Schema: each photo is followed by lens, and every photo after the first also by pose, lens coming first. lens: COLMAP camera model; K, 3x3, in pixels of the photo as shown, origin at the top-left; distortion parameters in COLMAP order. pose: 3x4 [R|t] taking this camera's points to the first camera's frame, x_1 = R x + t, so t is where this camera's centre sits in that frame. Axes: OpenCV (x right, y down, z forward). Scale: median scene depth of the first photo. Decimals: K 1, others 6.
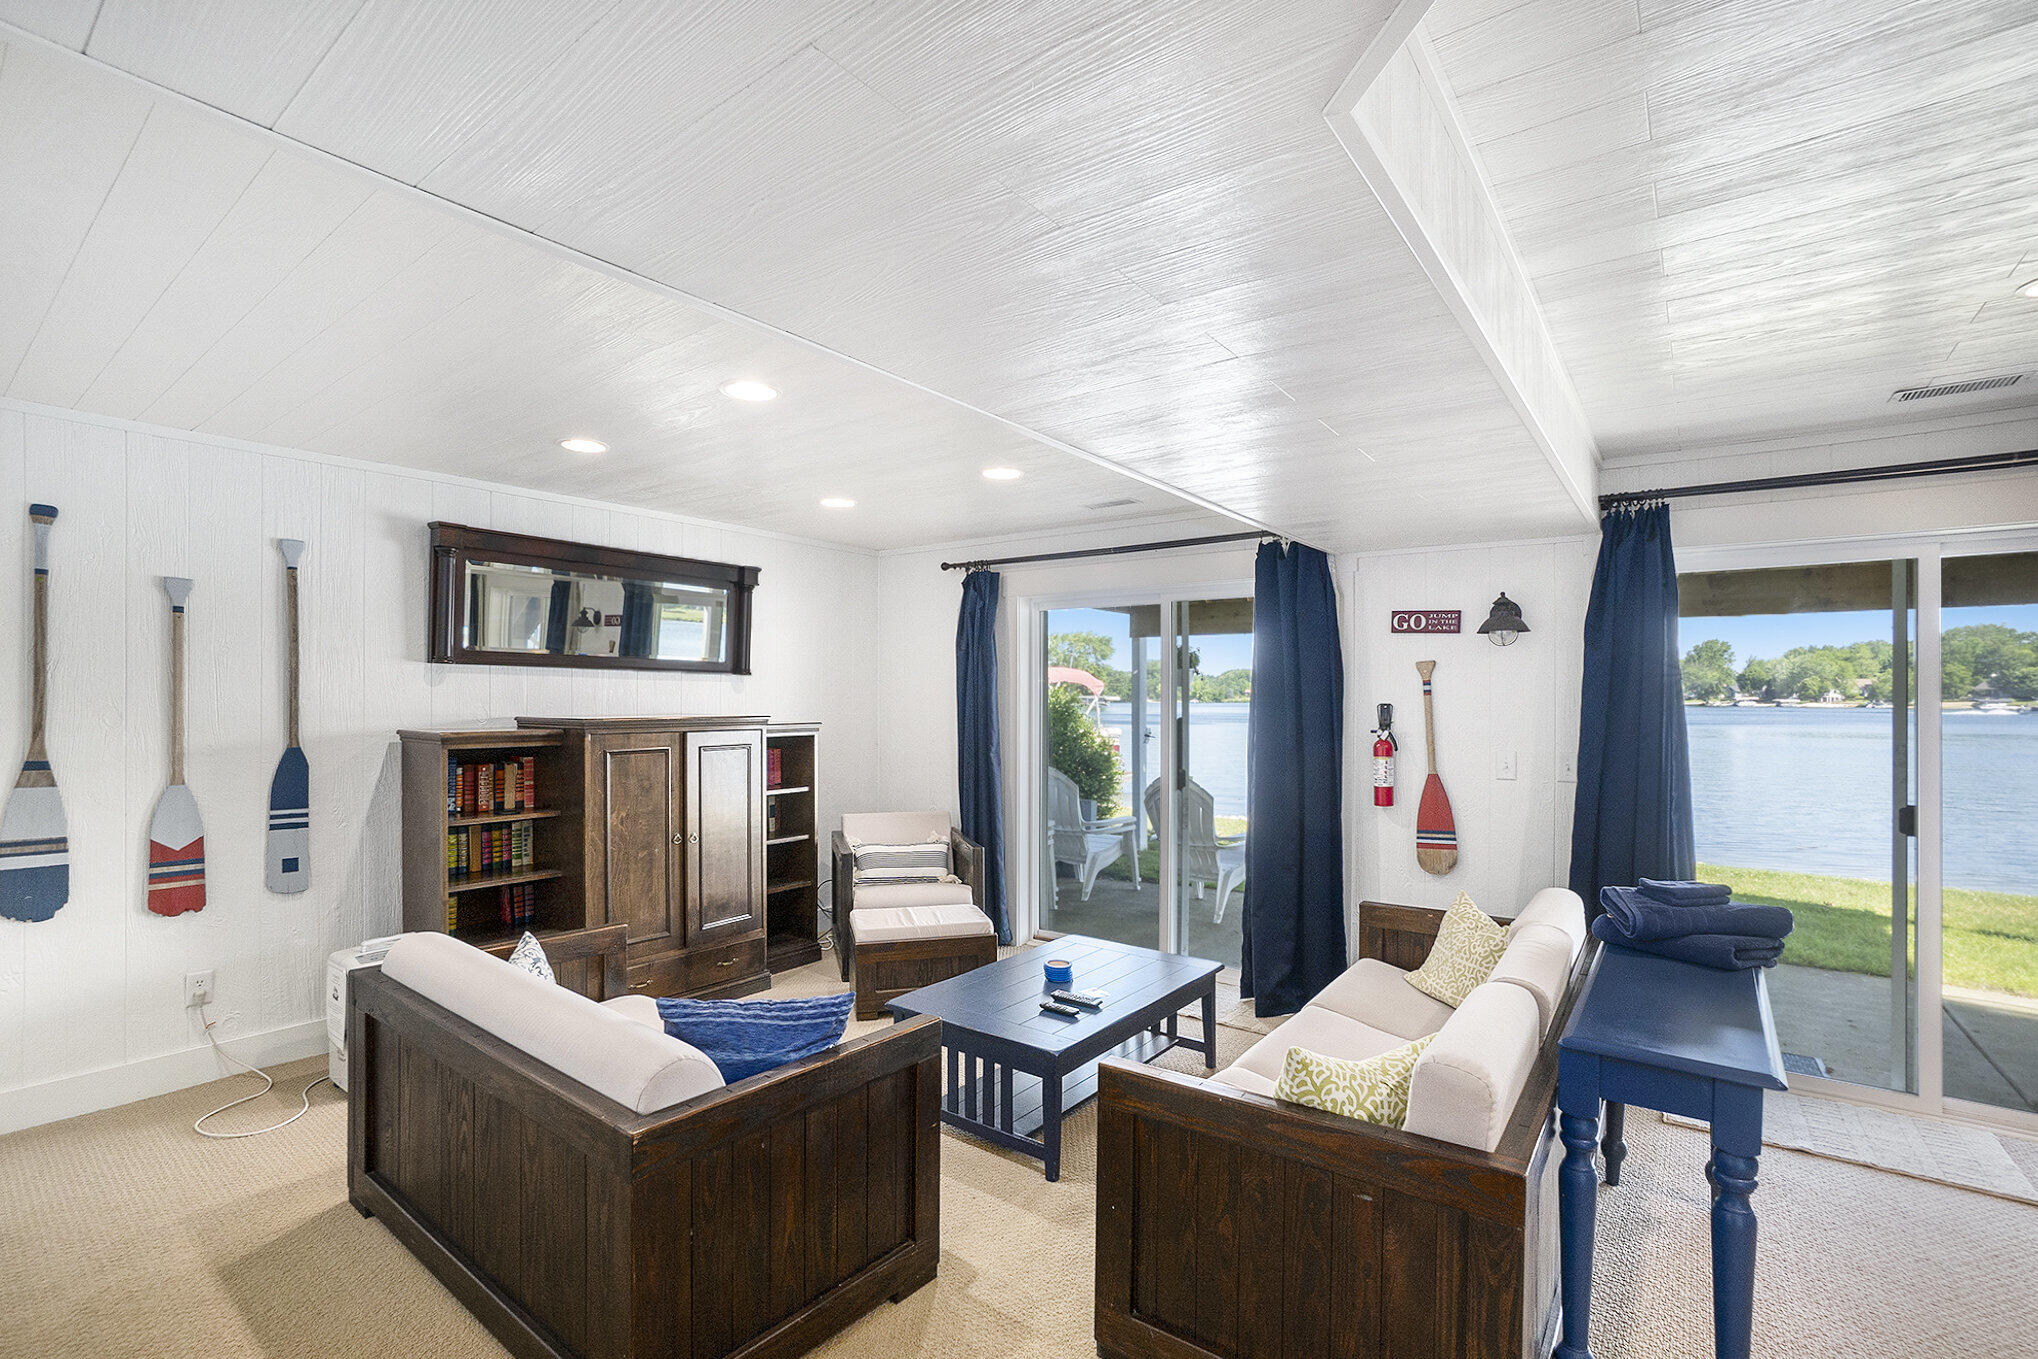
lens RADIAL K [[925.7, 0, 1012.4], [0, 925.7, 683.8], [0, 0, 1]] dist [-0.029196, 0.003217]
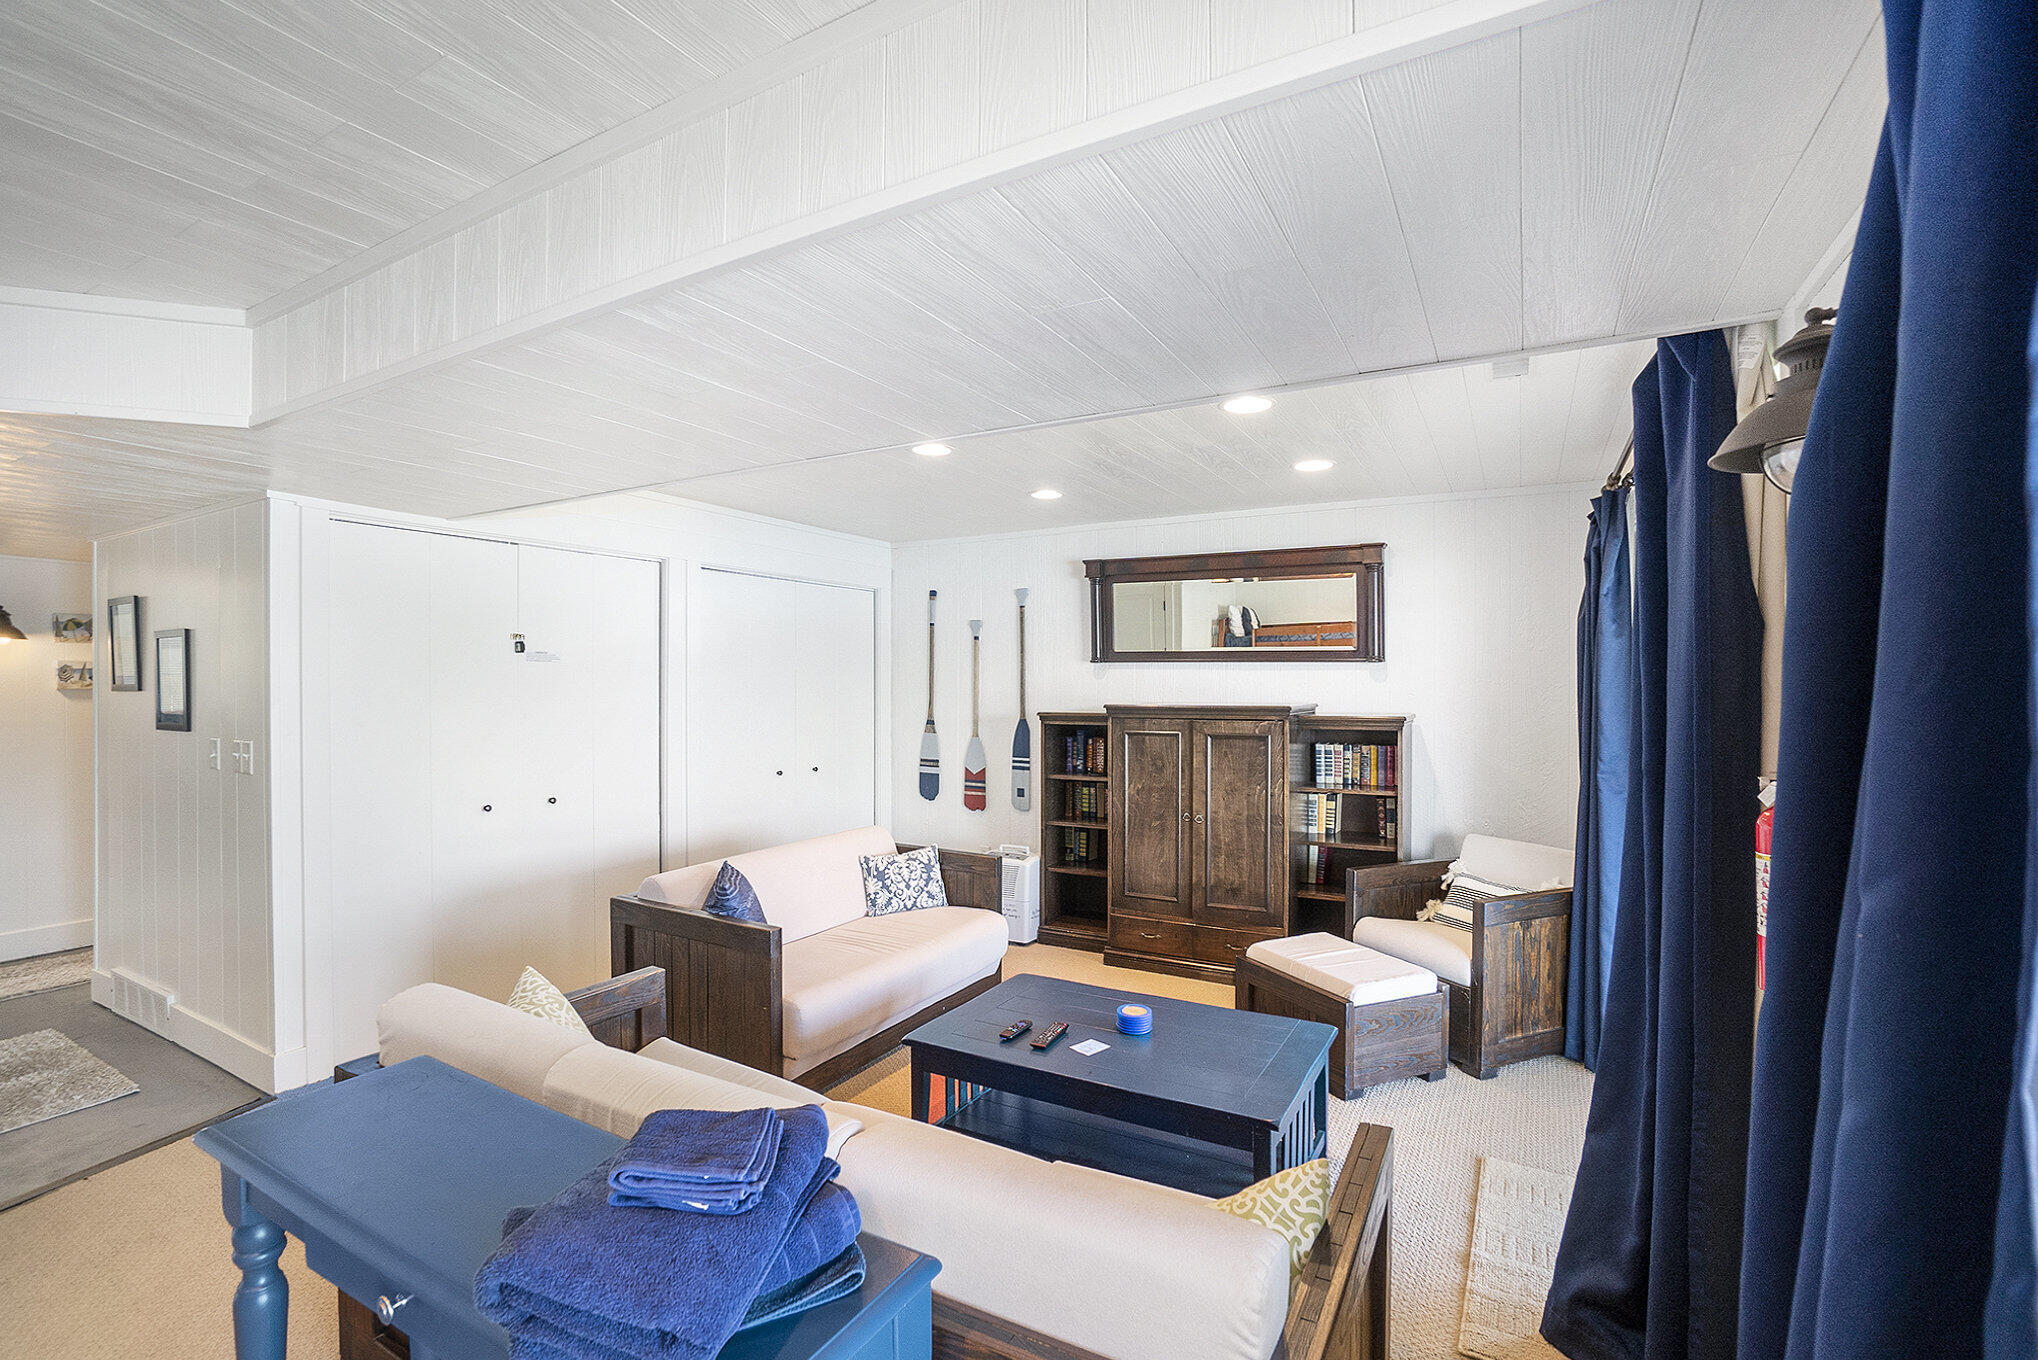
lens RADIAL K [[925.7, 0, 1011.4], [0, 925.7, 690.4], [0, 0, 1]] dist [-0.029196, 0.003217]
pose [[0.146260, 0.002507, -0.989243, 0.867496], [0.015831, 0.999863, 0.004875, 0.012305], [0.989120, -0.016373, 0.146200, 0.796333]]
